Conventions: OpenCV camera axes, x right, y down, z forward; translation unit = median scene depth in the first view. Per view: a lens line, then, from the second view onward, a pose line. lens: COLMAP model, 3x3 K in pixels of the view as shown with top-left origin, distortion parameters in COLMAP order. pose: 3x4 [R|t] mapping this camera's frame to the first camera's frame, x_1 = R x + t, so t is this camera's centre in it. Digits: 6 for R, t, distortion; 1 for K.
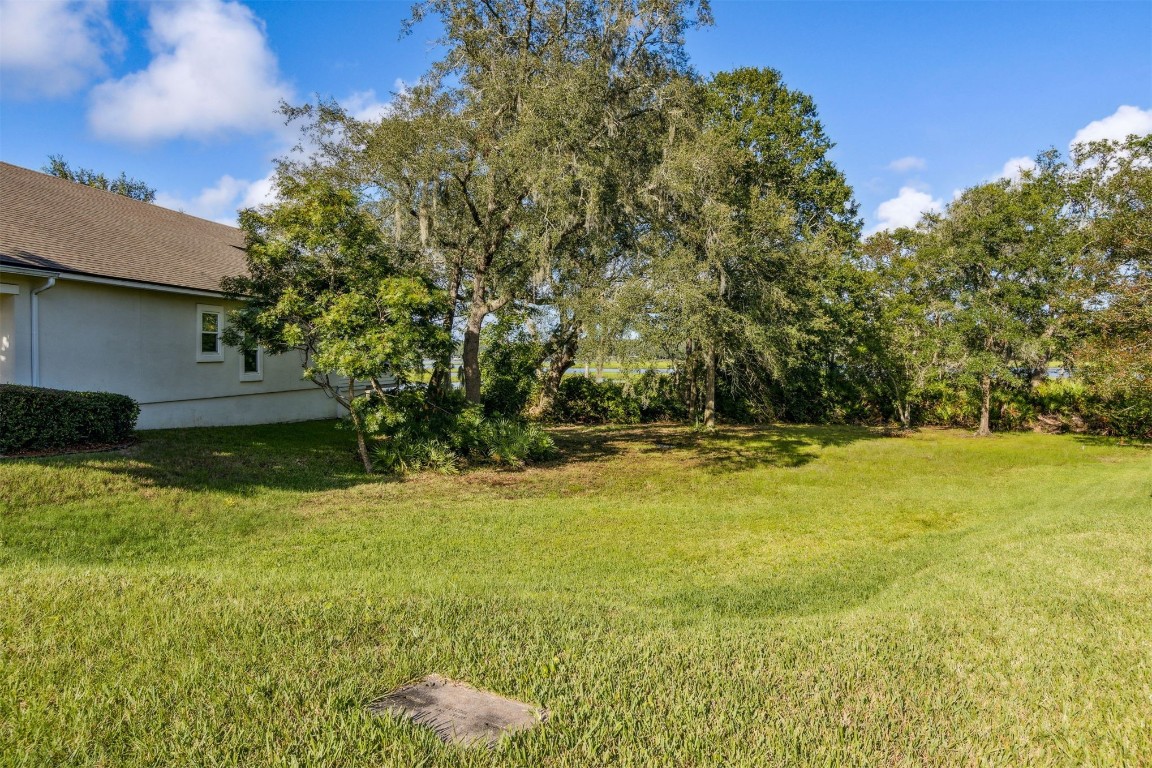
lens RADIAL K [[737.5, 0, 576.0], [0, 737.5, 384.0], [0, 0, 1]] dist [-0.001233, -0.000779]
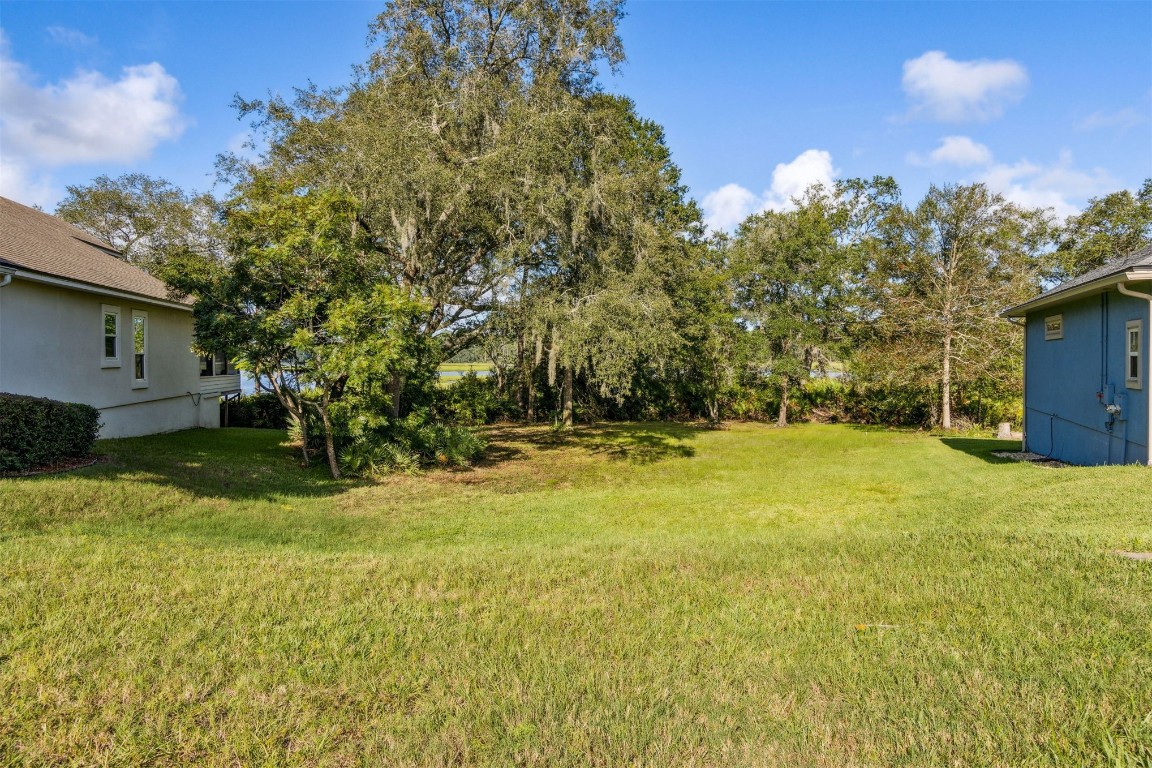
lens RADIAL K [[737.5, 0, 576.0], [0, 737.5, 384.0], [0, 0, 1]] dist [-0.001233, -0.000779]
pose [[0.955604, -0.013250, 0.294356, -0.119891], [0.014501, 0.999893, -0.002067, 0.000178], [-0.294298, 0.006244, 0.955693, -0.020194]]
